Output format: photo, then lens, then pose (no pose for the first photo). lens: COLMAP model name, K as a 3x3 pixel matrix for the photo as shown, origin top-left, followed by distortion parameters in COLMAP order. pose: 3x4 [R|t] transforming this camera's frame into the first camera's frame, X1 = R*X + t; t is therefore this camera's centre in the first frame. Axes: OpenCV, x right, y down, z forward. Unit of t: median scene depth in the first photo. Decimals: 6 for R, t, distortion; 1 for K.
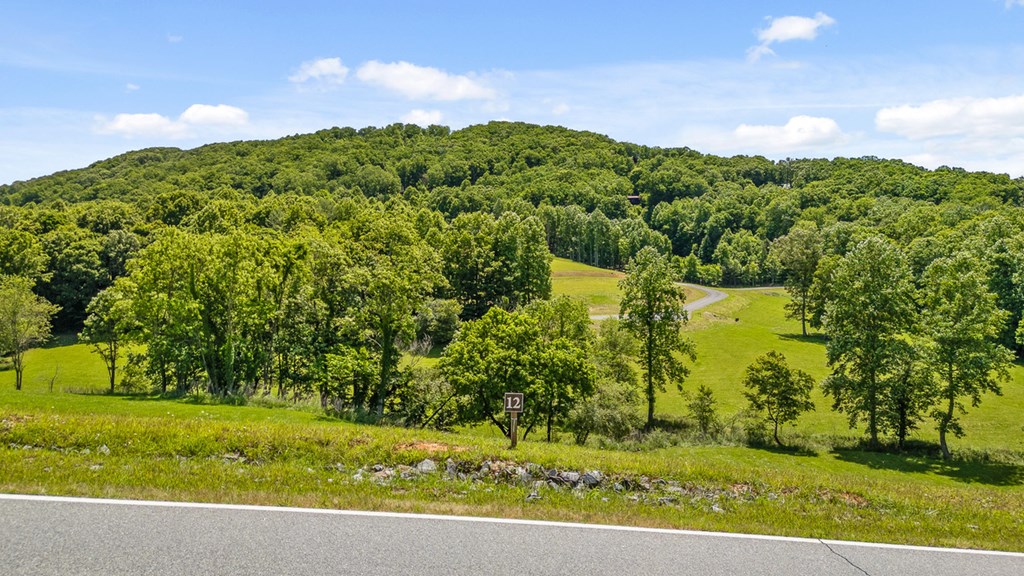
lens RADIAL K [[781.2, 0, 512.0], [0, 781.2, 288.0], [0, 0, 1]] dist [0.112950, -0.123566]
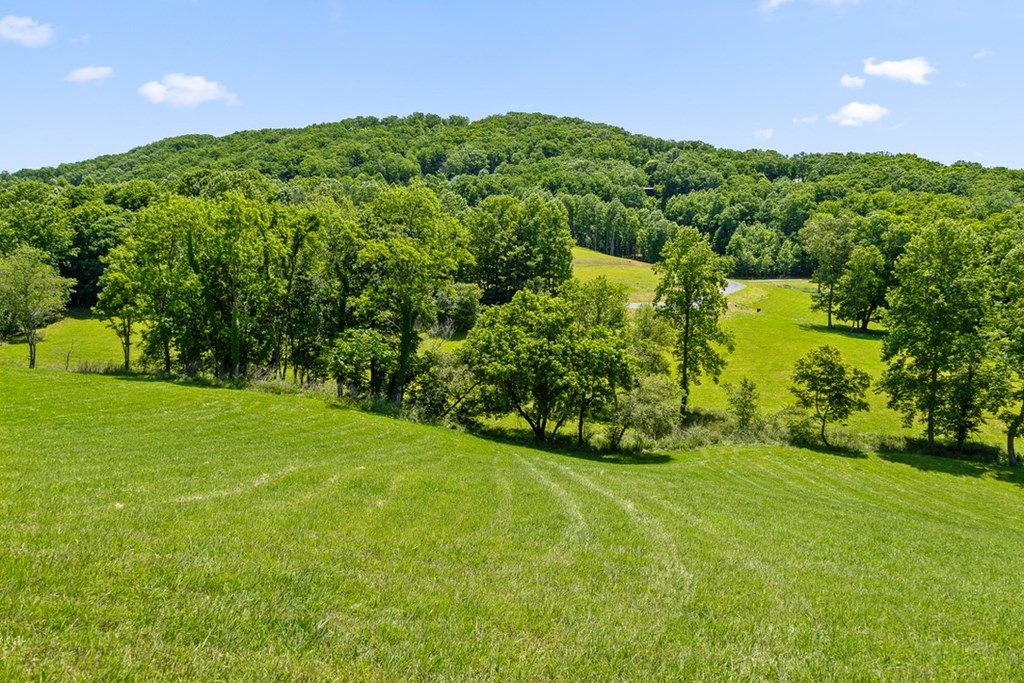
lens RADIAL K [[727.8, 0, 512.0], [0, 727.8, 341.5], [0, 0, 1]] dist [0.042514, 0.001311]
pose [[0.999621, 0.024021, -0.013451, -0.008043], [-0.022732, 0.995777, 0.088946, 0.003216], [0.015530, -0.088606, 0.995946, 0.051016]]
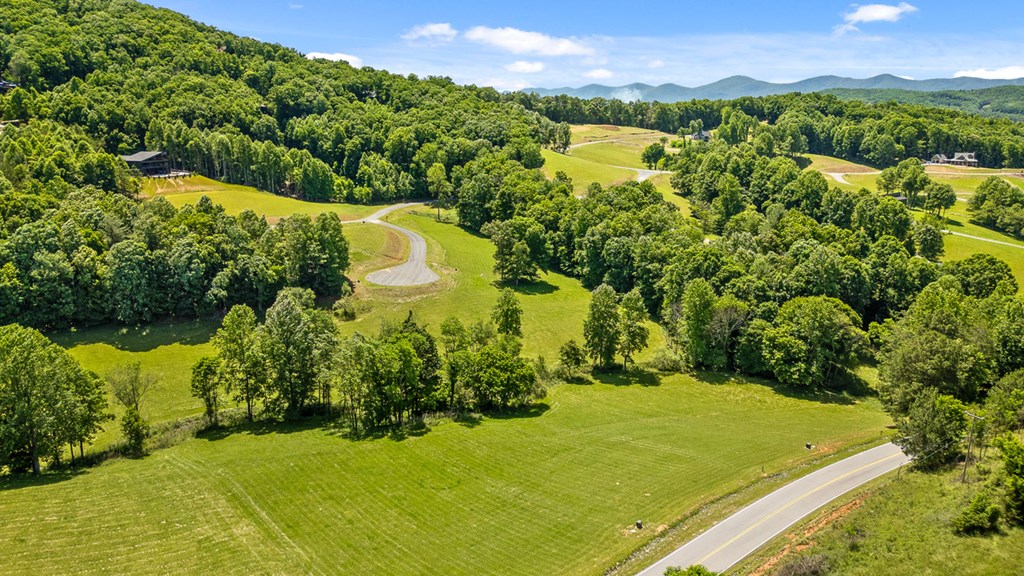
lens RADIAL K [[721.9, 0, 512.6], [0, 721.9, 310.9], [0, 0, 1]] dist [0.099444, -0.095596]
pose [[0.795505, -0.147806, 0.587644, -0.351556], [-0.019213, 0.963153, 0.268266, -0.191567], [-0.605643, -0.224697, 0.763353, -0.162697]]
